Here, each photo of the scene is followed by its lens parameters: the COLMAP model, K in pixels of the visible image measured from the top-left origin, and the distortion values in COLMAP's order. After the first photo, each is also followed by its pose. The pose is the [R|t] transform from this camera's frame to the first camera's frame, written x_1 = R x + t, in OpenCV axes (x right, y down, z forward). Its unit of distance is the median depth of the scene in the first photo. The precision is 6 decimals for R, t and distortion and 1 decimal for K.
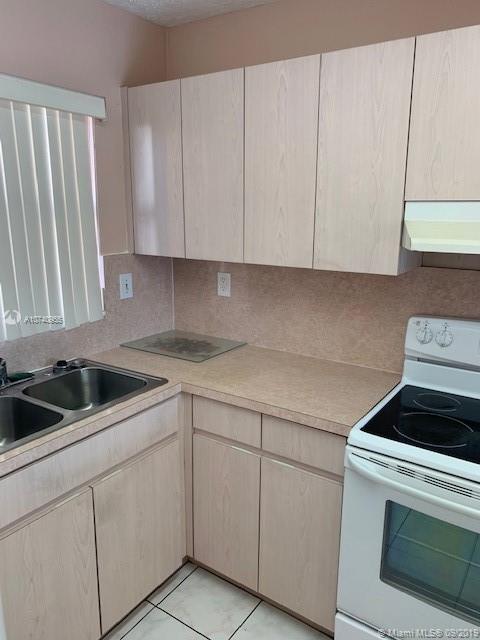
lens RADIAL K [[486.8, 0, 236.5], [0, 486.8, 319.0], [0, 0, 1]] dist [0.038292, -0.048520]
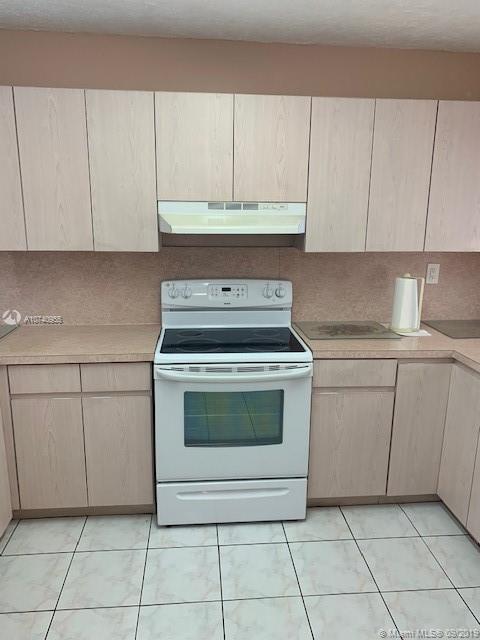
lens RADIAL K [[486.8, 0, 227.3], [0, 486.8, 325.9], [0, 0, 1]] dist [0.038292, -0.048520]
pose [[0.782195, -0.143632, 0.606251, -0.394265], [0.134551, 0.989044, 0.060724, 0.065559], [-0.608331, 0.034073, 0.792952, -0.258010]]
